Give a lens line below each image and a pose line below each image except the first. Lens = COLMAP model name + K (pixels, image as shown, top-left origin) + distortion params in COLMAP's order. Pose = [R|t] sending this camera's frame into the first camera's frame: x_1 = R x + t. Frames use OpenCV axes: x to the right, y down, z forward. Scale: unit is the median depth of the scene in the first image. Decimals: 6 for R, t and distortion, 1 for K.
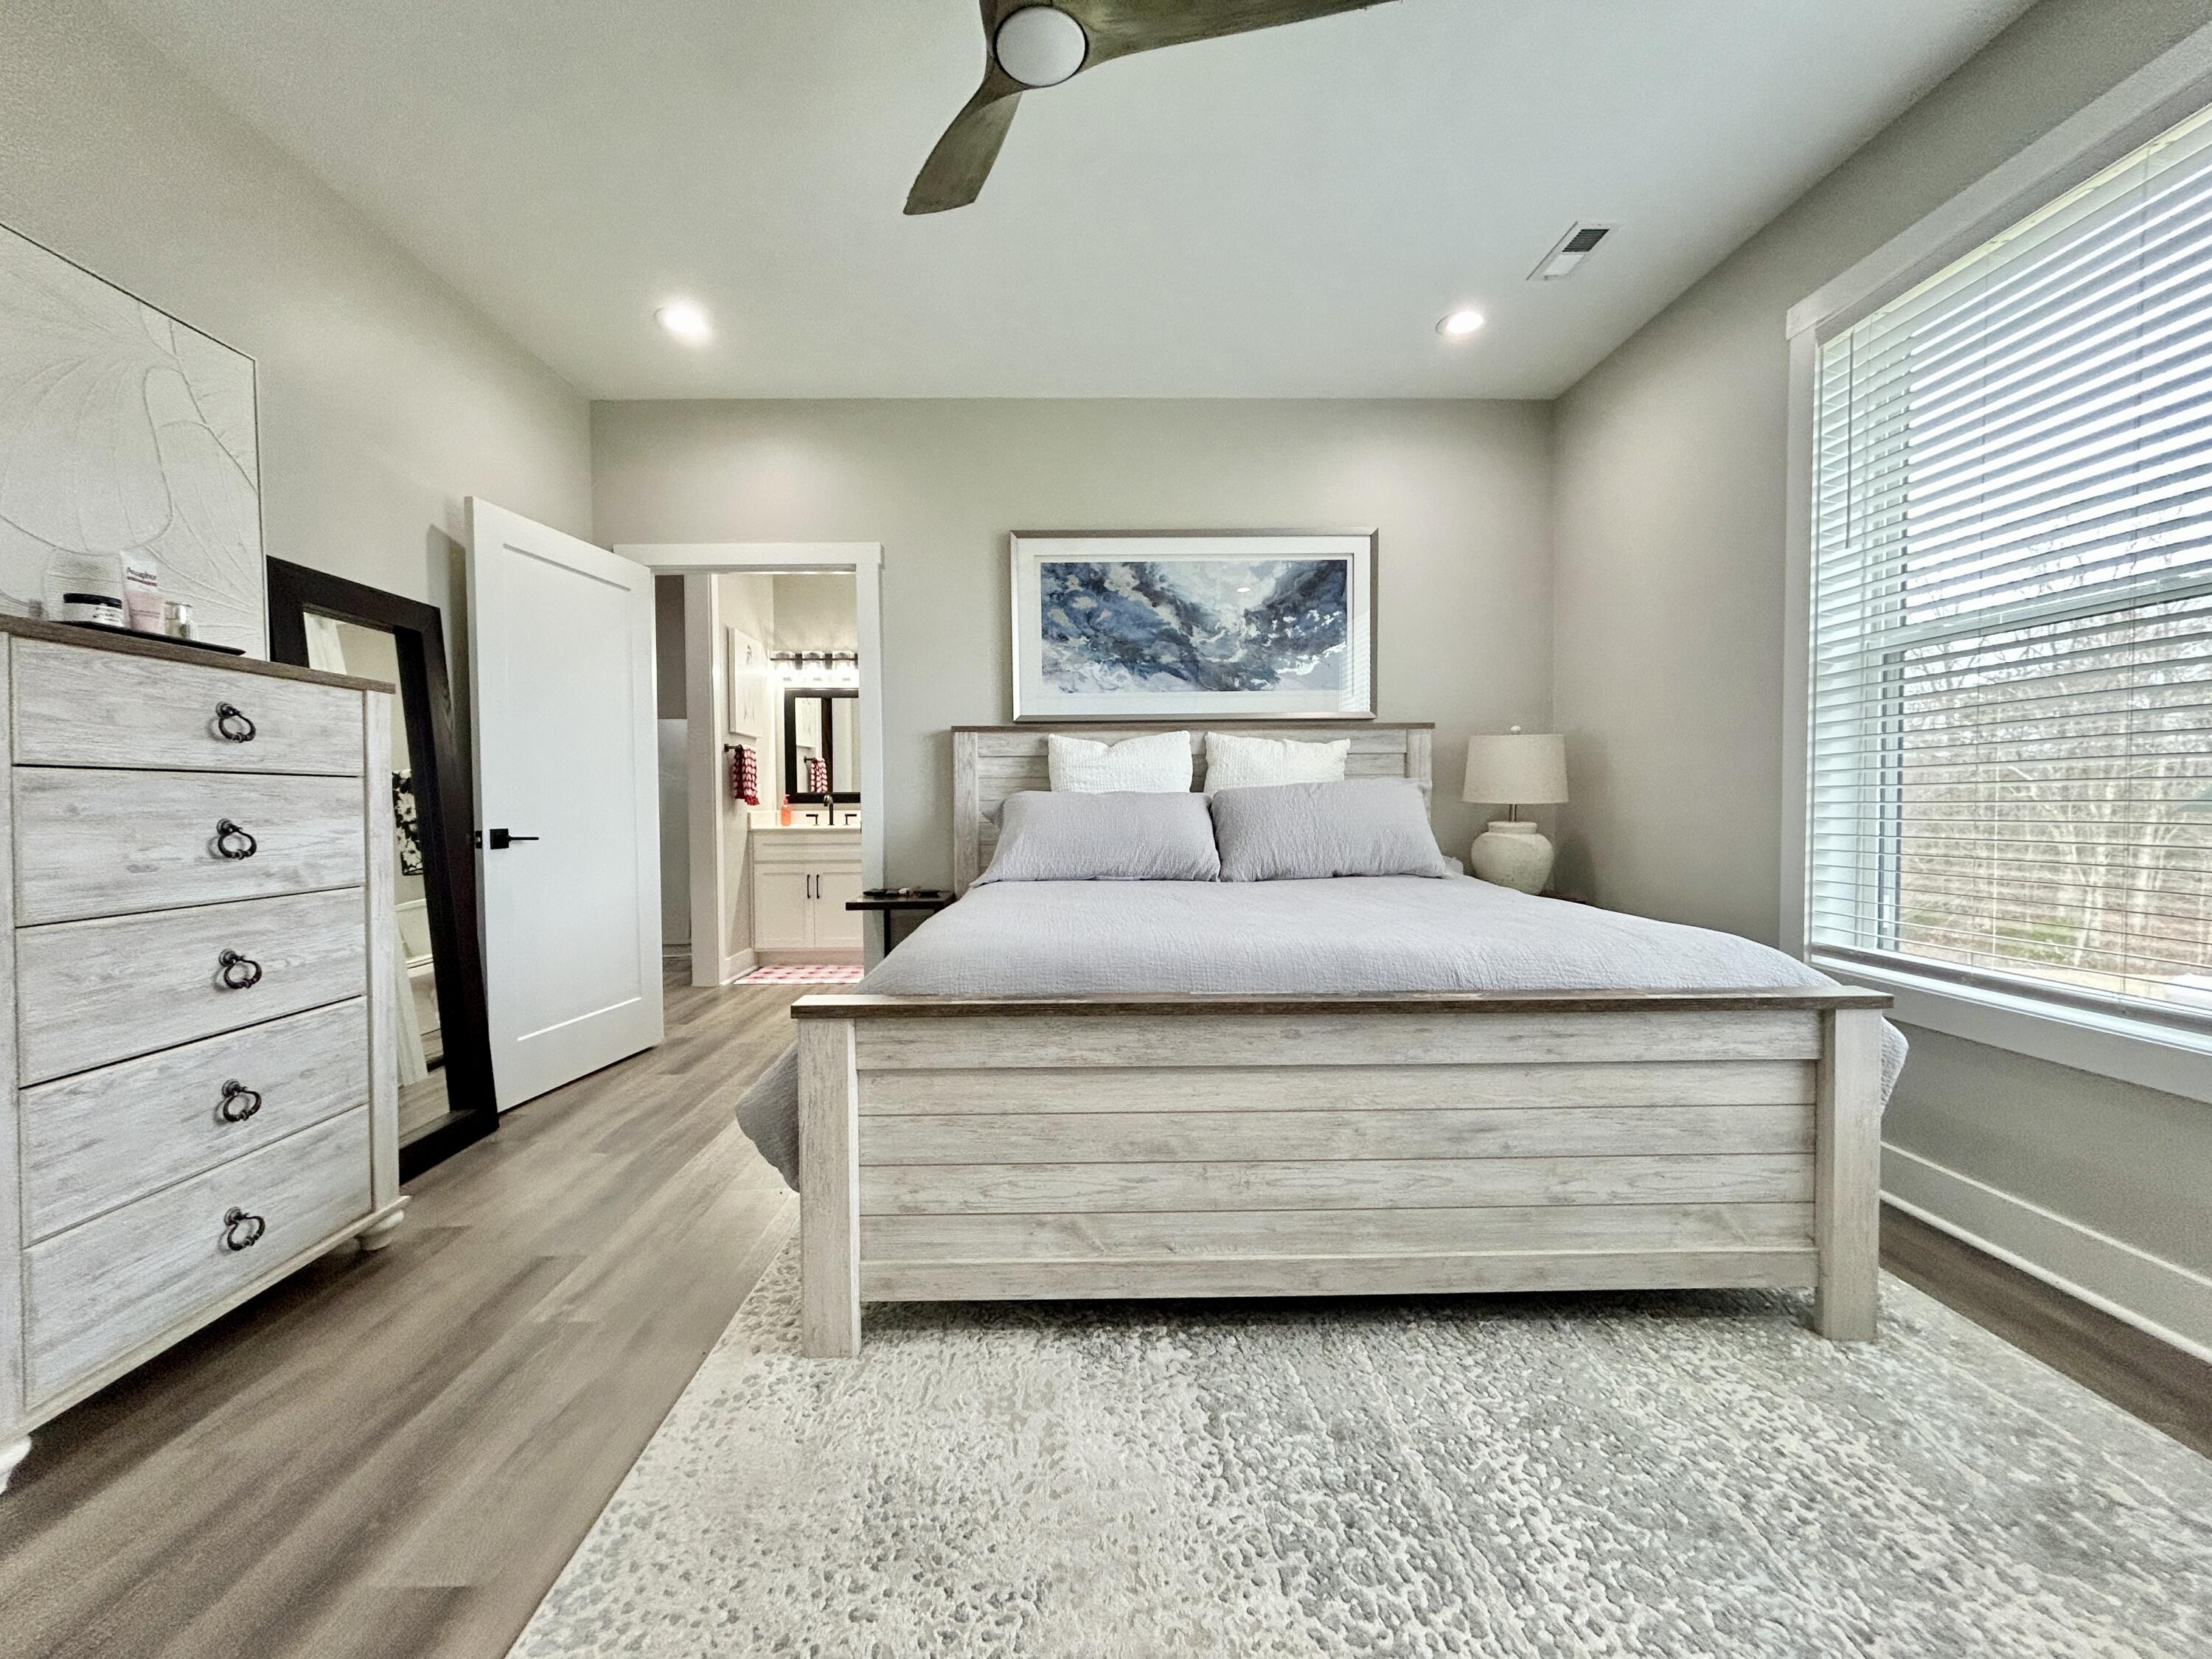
lens RADIAL K [[889.2, 0, 1094.3], [0, 889.2, 824.4], [0, 0, 1]] dist [-0.005951, 0.000255]
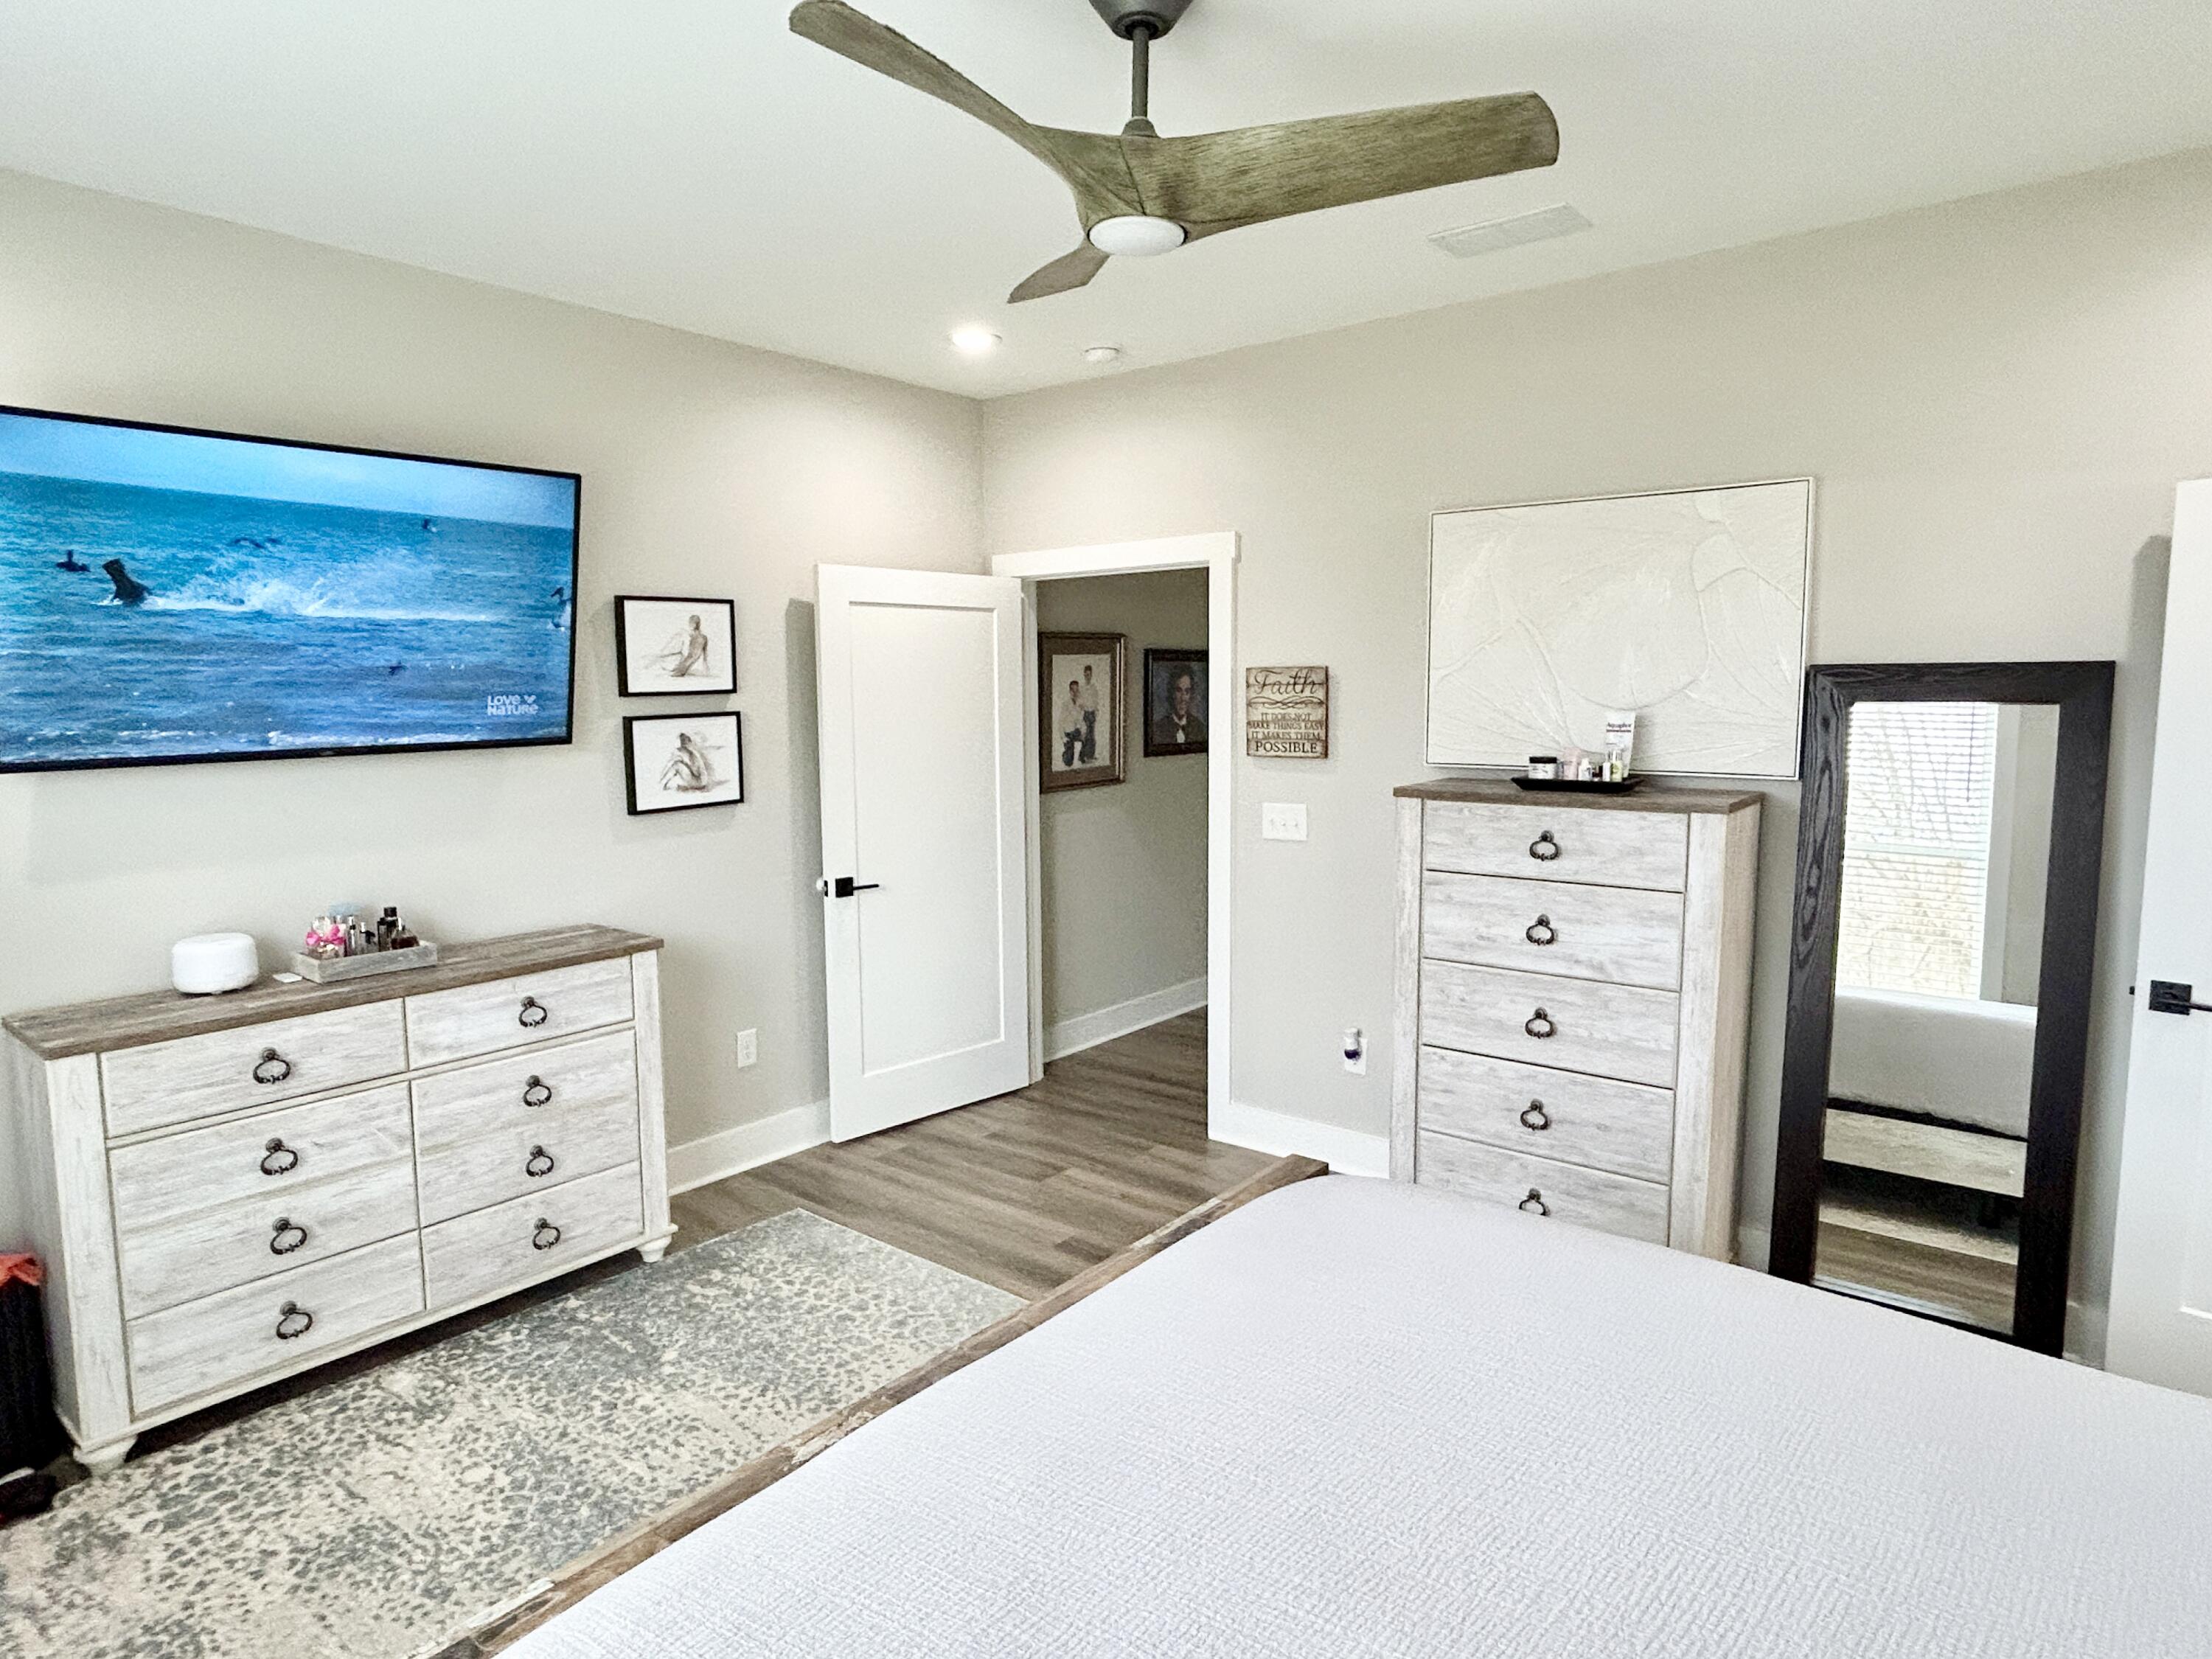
lens RADIAL K [[1267.7, 0, 1088.0], [0, 1267.7, 819.8], [0, 0, 1]] dist [-0.007591, 0.003681]
pose [[-0.646899, 0.093002, -0.756884, 0.950562], [-0.008183, 0.991632, 0.128840, -0.399341], [0.762532, 0.089540, -0.640724, 1.706803]]
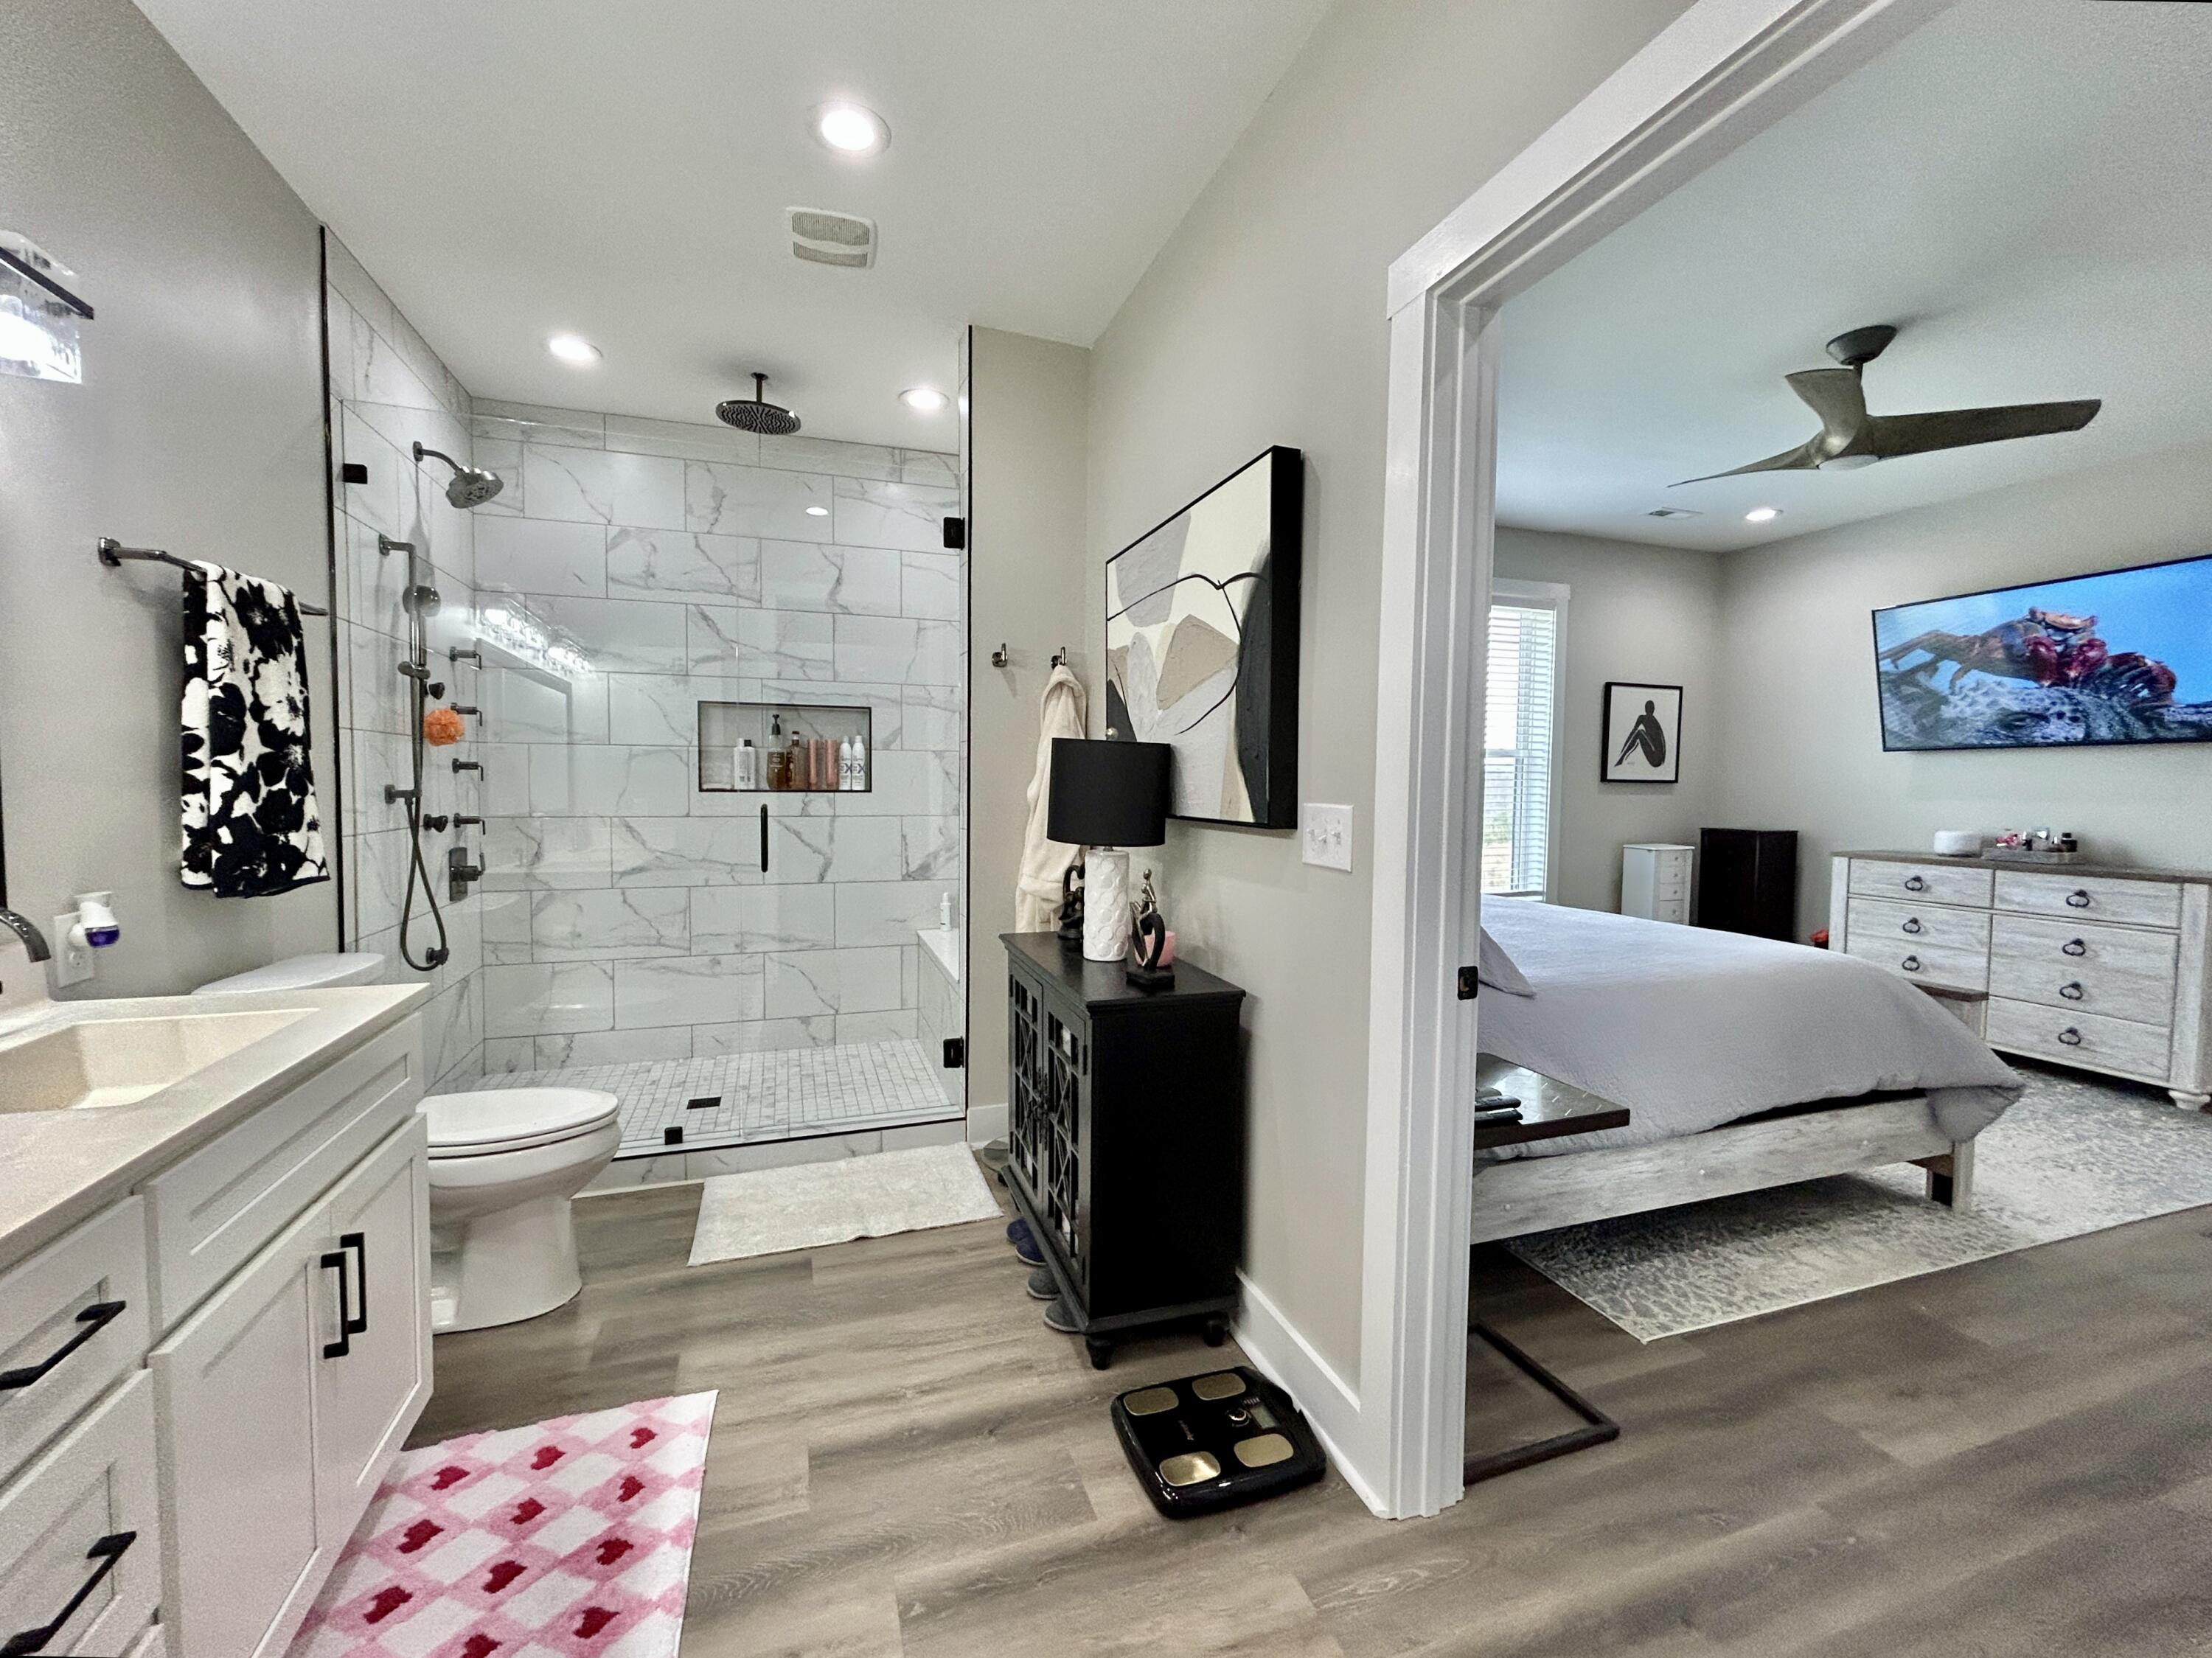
lens RADIAL K [[889.1, 0, 1092.8], [0, 889.1, 825.8], [0, 0, 1]] dist [-0.005951, 0.000255]
pose [[-0.291299, -0.043707, 0.955633, -1.319441], [0.018065, 0.998526, 0.051175, -0.197834], [-0.956461, 0.032171, -0.290080, 2.870513]]
